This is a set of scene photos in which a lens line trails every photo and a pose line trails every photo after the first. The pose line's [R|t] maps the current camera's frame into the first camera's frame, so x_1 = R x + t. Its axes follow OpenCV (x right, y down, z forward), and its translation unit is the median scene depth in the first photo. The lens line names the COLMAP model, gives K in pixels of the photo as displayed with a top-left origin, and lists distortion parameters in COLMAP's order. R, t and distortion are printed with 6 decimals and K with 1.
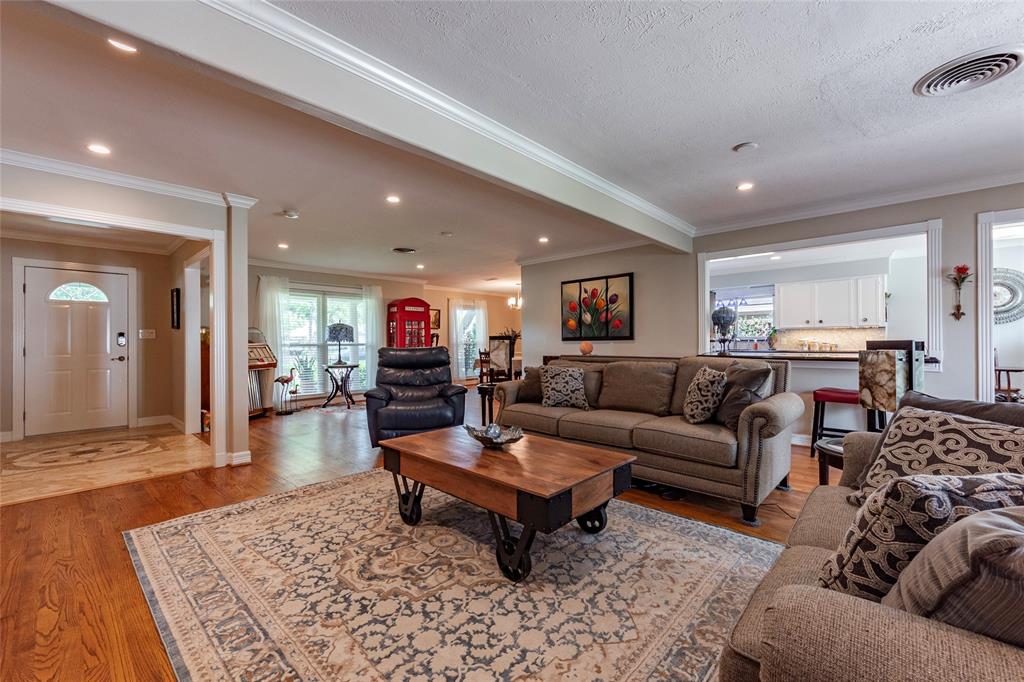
lens RADIAL K [[425.8, 0, 516.5], [0, 425.8, 341.1], [0, 0, 1]] dist [-0.002572, -0.000985]
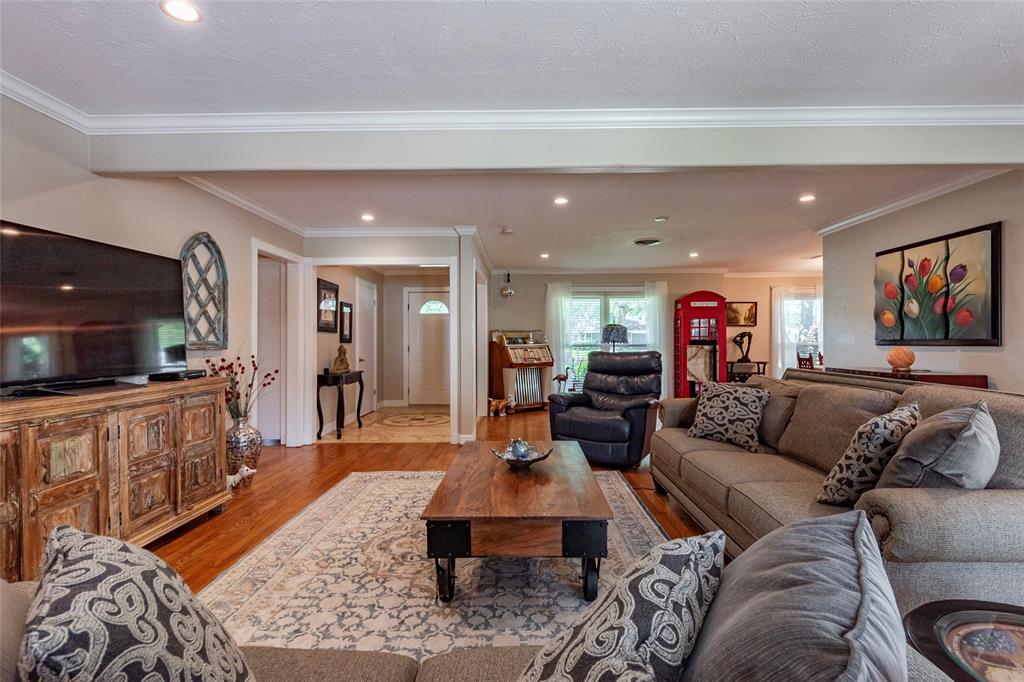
lens RADIAL K [[471.5, 0, 515.2], [0, 471.5, 342.6], [0, 0, 1]] dist [0.000554, -0.000222]
pose [[0.664593, 0.008460, -0.747158, 0.323150], [0.000230, 0.999934, 0.011527, -0.014721], [0.747205, -0.007833, 0.664547, 0.142973]]
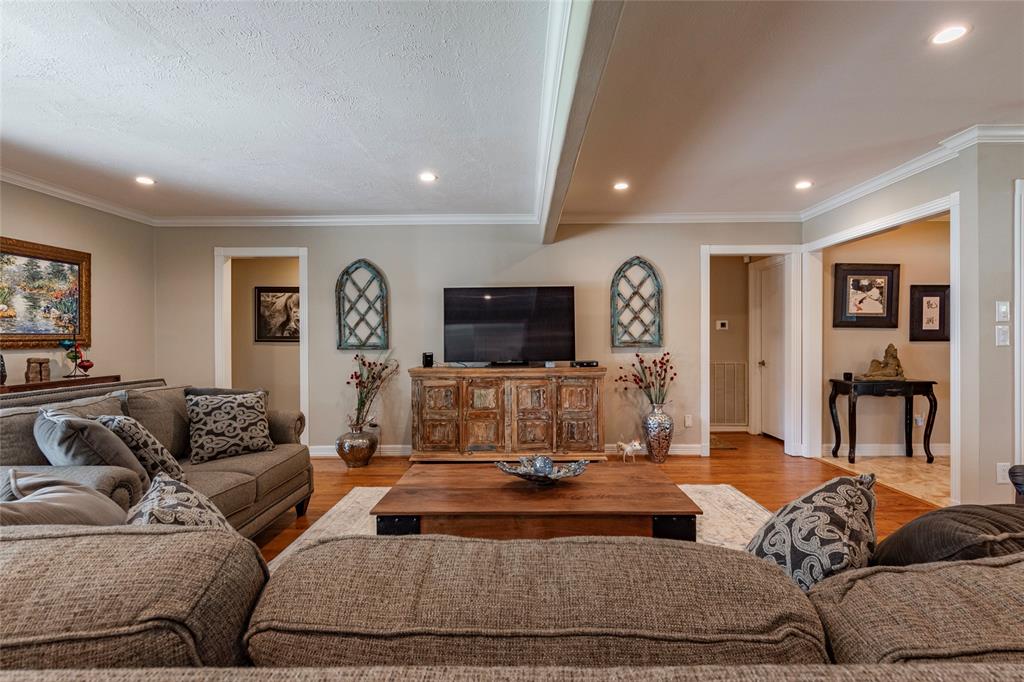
lens RADIAL K [[476.2, 0, 518.4], [0, 476.2, 341.4], [0, 0, 1]] dist [0.001685, -0.000711]
pose [[-0.743568, 0.014660, -0.668500, 0.275985], [0.013619, 0.999884, 0.006778, -0.015941], [0.668522, -0.004064, -0.743682, 0.764104]]
